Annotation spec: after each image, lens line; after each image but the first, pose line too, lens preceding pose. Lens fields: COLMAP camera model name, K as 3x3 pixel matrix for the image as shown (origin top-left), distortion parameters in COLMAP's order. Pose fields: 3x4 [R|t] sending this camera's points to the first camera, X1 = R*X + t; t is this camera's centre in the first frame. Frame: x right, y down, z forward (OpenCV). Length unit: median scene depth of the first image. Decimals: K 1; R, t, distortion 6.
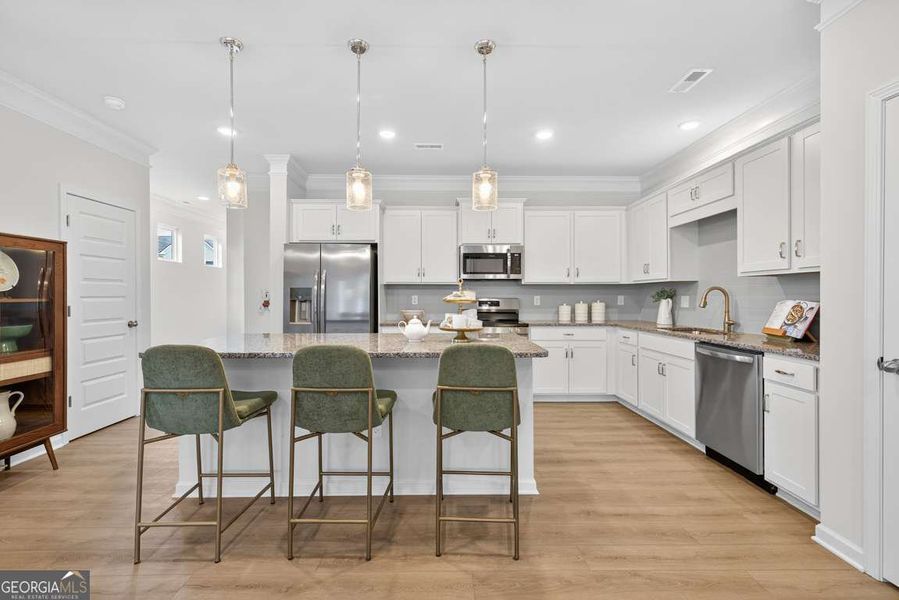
lens RADIAL K [[403.7, 0, 446.2], [0, 403.7, 295.9], [0, 0, 1]] dist [0.001711, 0.000002]
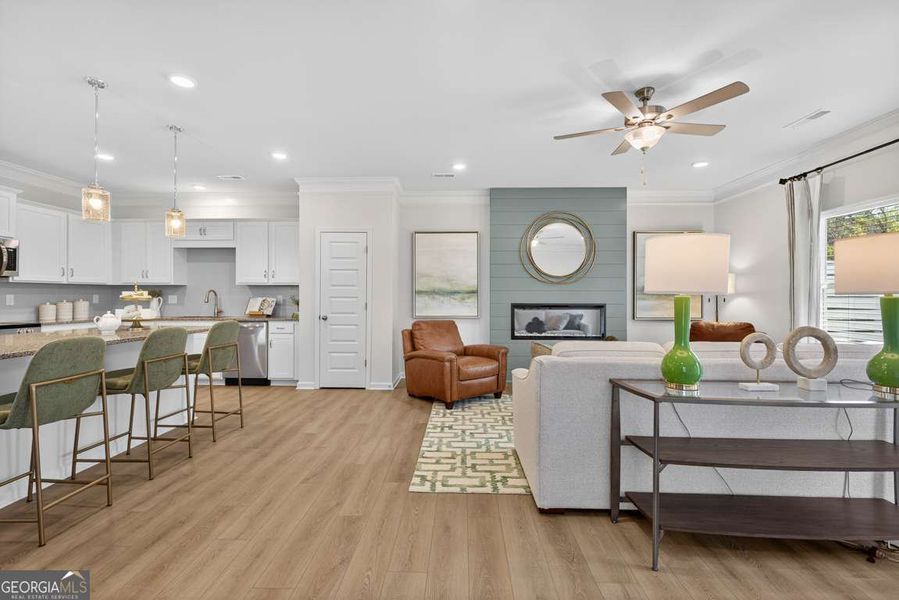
lens RADIAL K [[395.4, 0, 447.6], [0, 395.4, 292.3], [0, 0, 1]] dist [0.008860, 0.000391]
pose [[0.053926, 0.011909, 0.998474, -0.754809], [-0.000705, 0.999929, -0.011888, 0.005060], [-0.998545, -0.000063, 0.053931, -0.047590]]
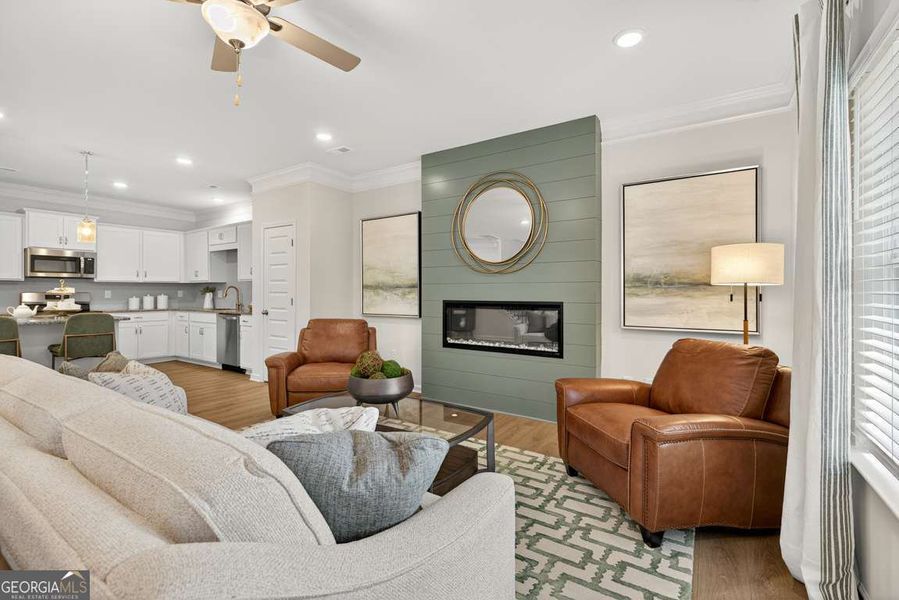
lens RADIAL K [[395.4, 0, 447.6], [0, 395.4, 292.3], [0, 0, 1]] dist [0.008860, 0.000391]
pose [[0.563883, -0.000679, 0.825854, -0.264028], [-0.000355, 0.999999, 0.001065, 0.004239], [-0.825855, -0.000893, 0.563882, -0.764794]]
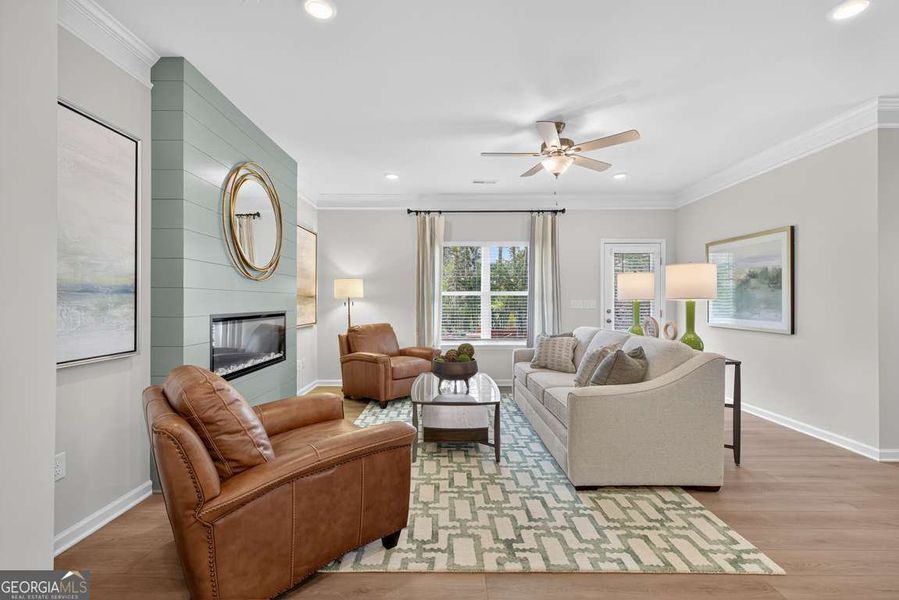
lens RADIAL K [[396.9, 0, 447.3], [0, 396.9, 300.2], [0, 0, 1]] dist [0.004819, 0.000044]
pose [[-0.999847, 0.000468, 0.017500, 0.161532], [0.000449, 0.999999, -0.001064, 0.002510], [-0.017500, -0.001056, -0.999846, 0.458974]]
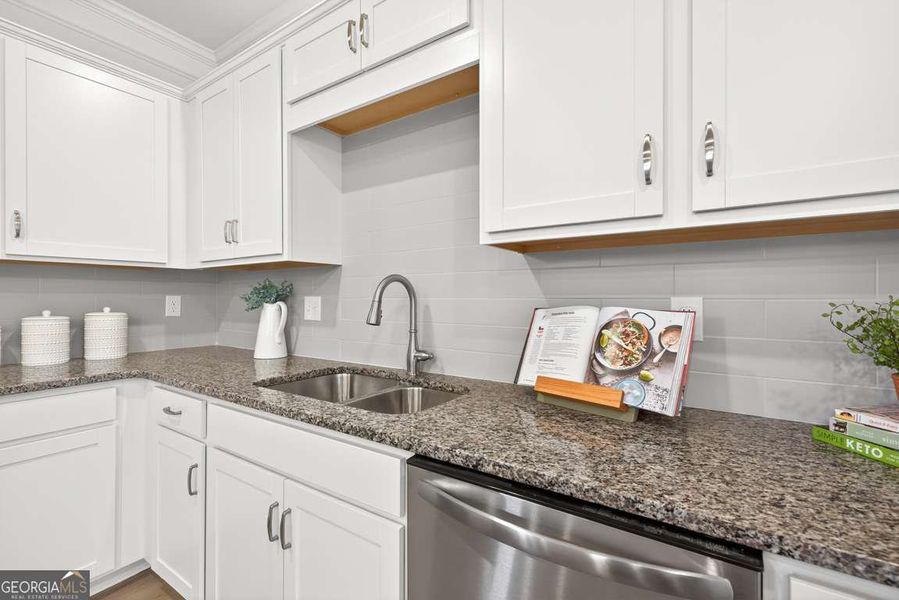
lens RADIAL K [[396.9, 0, 447.3], [0, 396.9, 300.2], [0, 0, 1]] dist [0.004819, 0.000044]
pose [[0.574040, -0.000871, 0.818827, 0.293274], [-0.004295, 0.999982, 0.004075, 0.001971], [-0.818816, -0.005856, 0.574026, 0.592488]]
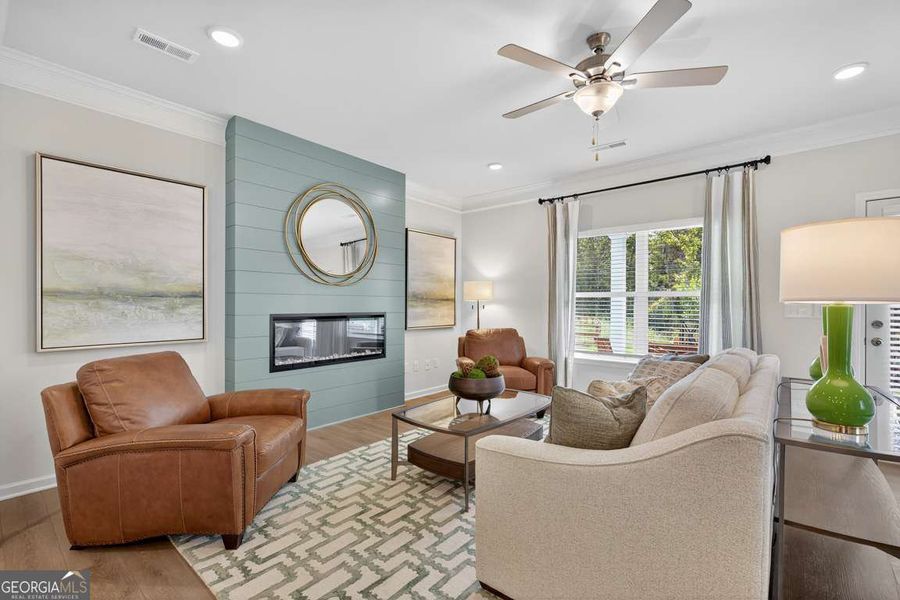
lens RADIAL K [[400.0, 0, 451.6], [0, 400.0, 304.7], [0, 0, 1]] dist [0.004512, 0.000250]
pose [[-0.751630, -0.003728, 0.659575, -0.257829], [-0.002416, 0.999993, 0.002898, 0.002817], [-0.659581, 0.000585, -0.751633, 0.184172]]
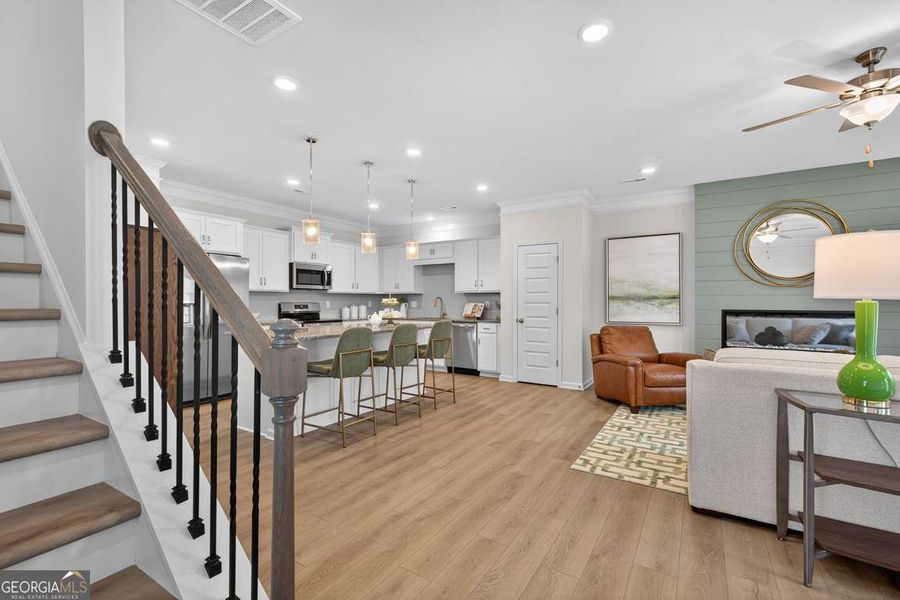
lens RADIAL K [[397.4, 0, 456.3], [0, 397.4, 298.9], [0, 0, 1]] dist [0.022255, -0.000059]
pose [[0.538087, 0.008253, 0.842849, -0.860429], [-0.001151, 0.999958, -0.009057, 0.005453], [-0.842889, 0.003903, 0.538074, -0.163402]]
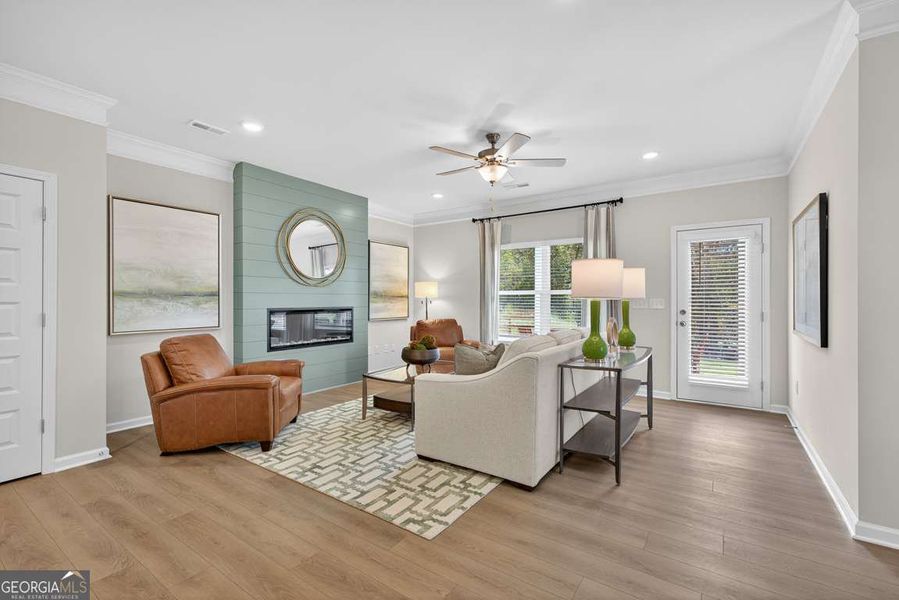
lens RADIAL K [[396.9, 0, 447.3], [0, 396.9, 300.2], [0, 0, 1]] dist [0.004819, 0.000044]
pose [[-0.811743, -0.000205, 0.584015, -0.472972], [0.001374, 0.999996, 0.002261, 0.001630], [-0.584013, 0.002638, -0.811740, 0.408172]]
